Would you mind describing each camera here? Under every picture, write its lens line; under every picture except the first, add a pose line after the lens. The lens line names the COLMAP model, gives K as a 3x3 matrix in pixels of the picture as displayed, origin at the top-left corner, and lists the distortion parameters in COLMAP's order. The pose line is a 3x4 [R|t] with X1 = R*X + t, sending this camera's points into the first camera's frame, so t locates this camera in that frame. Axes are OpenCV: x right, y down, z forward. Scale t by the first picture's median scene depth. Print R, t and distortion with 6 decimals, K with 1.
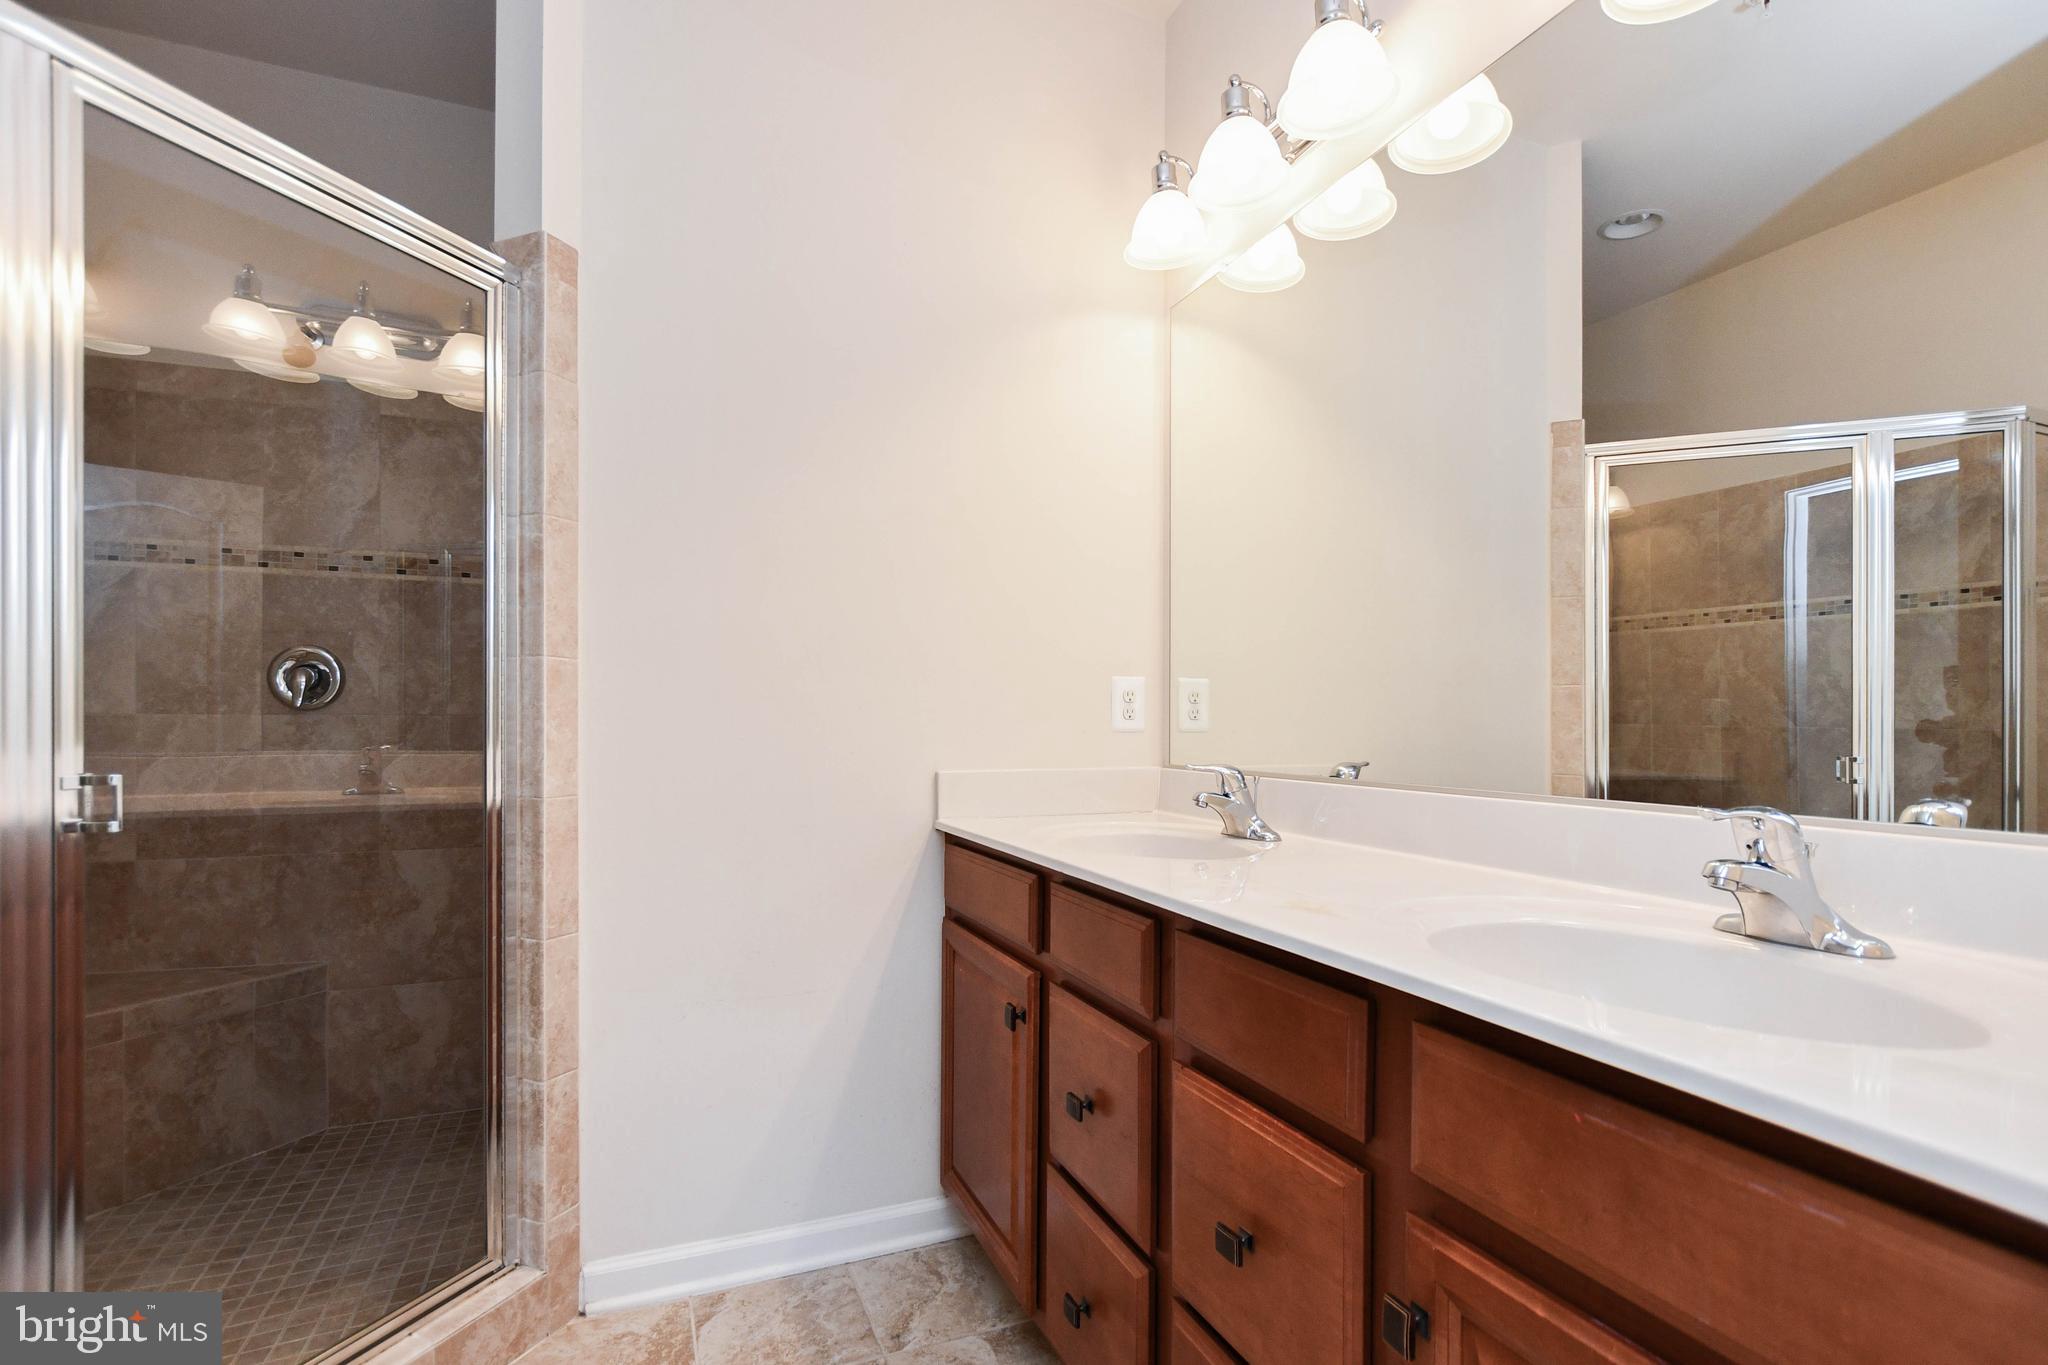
lens RADIAL K [[930.6, 0, 994.0], [0, 930.6, 727.8], [0, 0, 1]] dist [-0.005498, 0.001651]
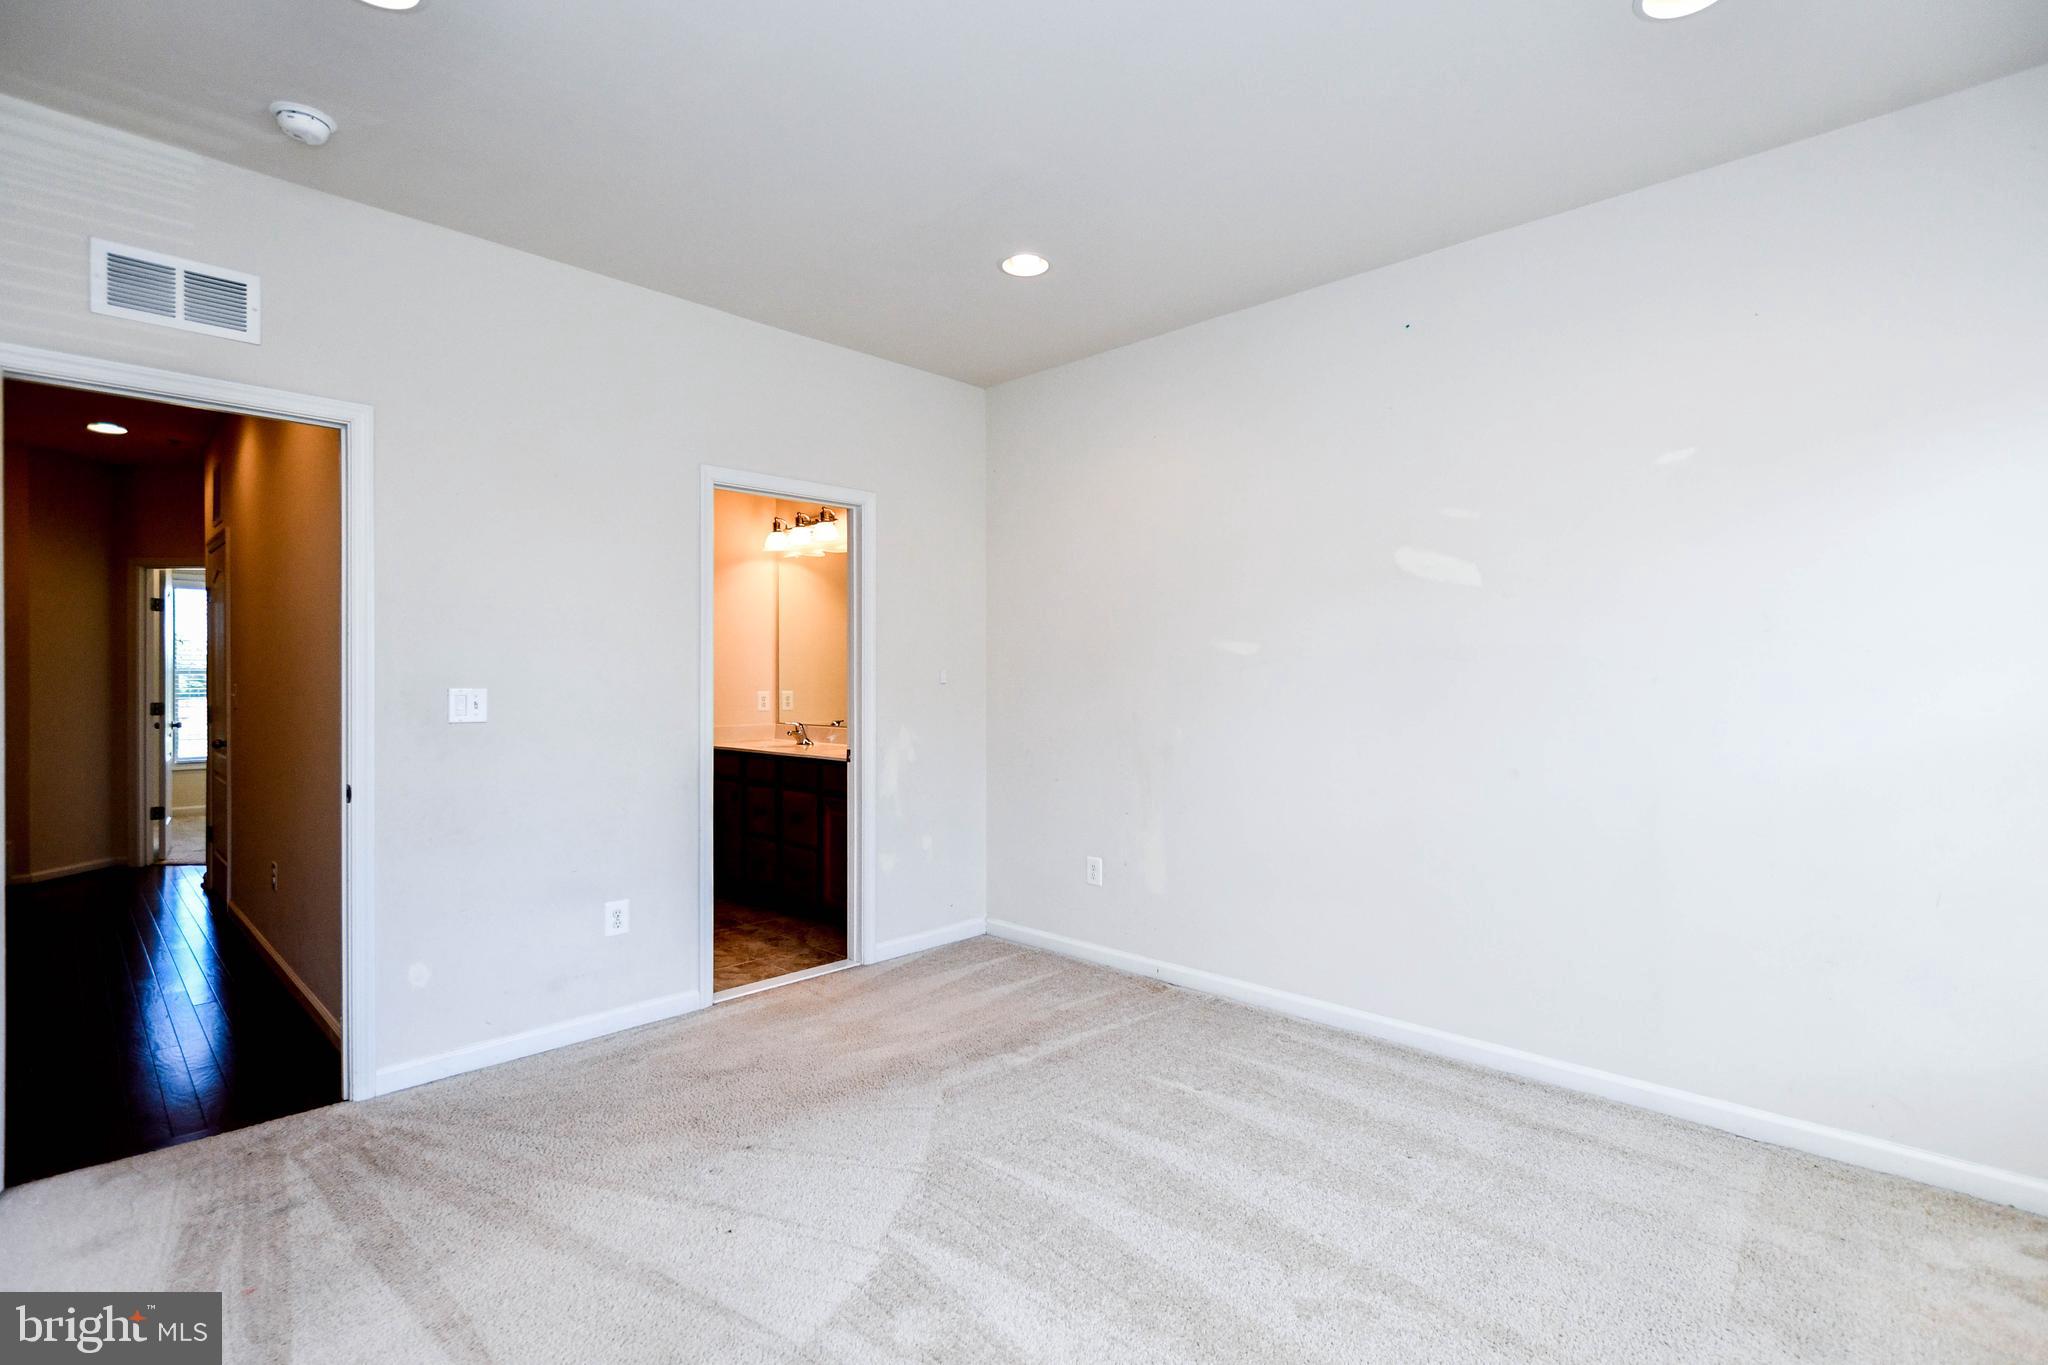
lens RADIAL K [[981.0, 0, 1009.9], [0, 981.0, 684.5], [0, 0, 1]] dist [-0.016901, -0.000660]
pose [[0.905933, -0.006991, 0.423364, -0.387032], [0.004449, 0.999966, 0.006992, -0.083448], [-0.423398, -0.004451, 0.905933, -1.773486]]
